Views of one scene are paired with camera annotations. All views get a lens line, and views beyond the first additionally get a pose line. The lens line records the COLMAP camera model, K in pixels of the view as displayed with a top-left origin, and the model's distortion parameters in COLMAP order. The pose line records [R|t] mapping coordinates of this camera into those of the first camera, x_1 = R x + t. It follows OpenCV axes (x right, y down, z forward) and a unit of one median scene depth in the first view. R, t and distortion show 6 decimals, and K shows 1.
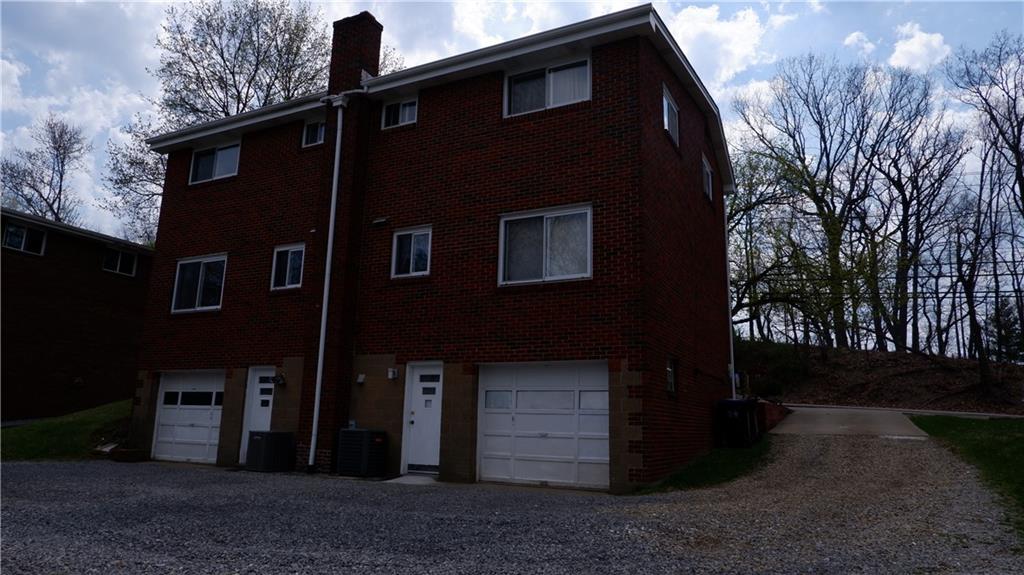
lens RADIAL K [[618.9, 0, 513.4], [0, 618.9, 254.5], [0, 0, 1]] dist [-0.000196, -0.000042]
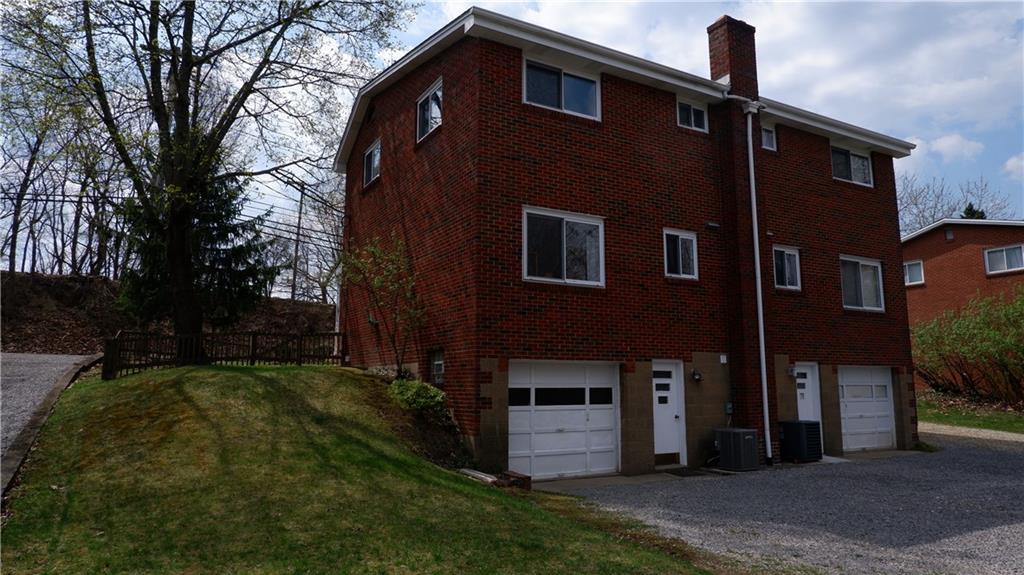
lens RADIAL K [[676.4, 0, 512.0], [0, 676.4, 287.5], [0, 0, 1]] dist [0.000552, 0.000877]
pose [[0.551720, 0.122360, 0.825005, -1.275320], [-0.172763, 0.984492, -0.030479, 0.137319], [-0.815940, -0.125715, 0.564304, 0.600769]]
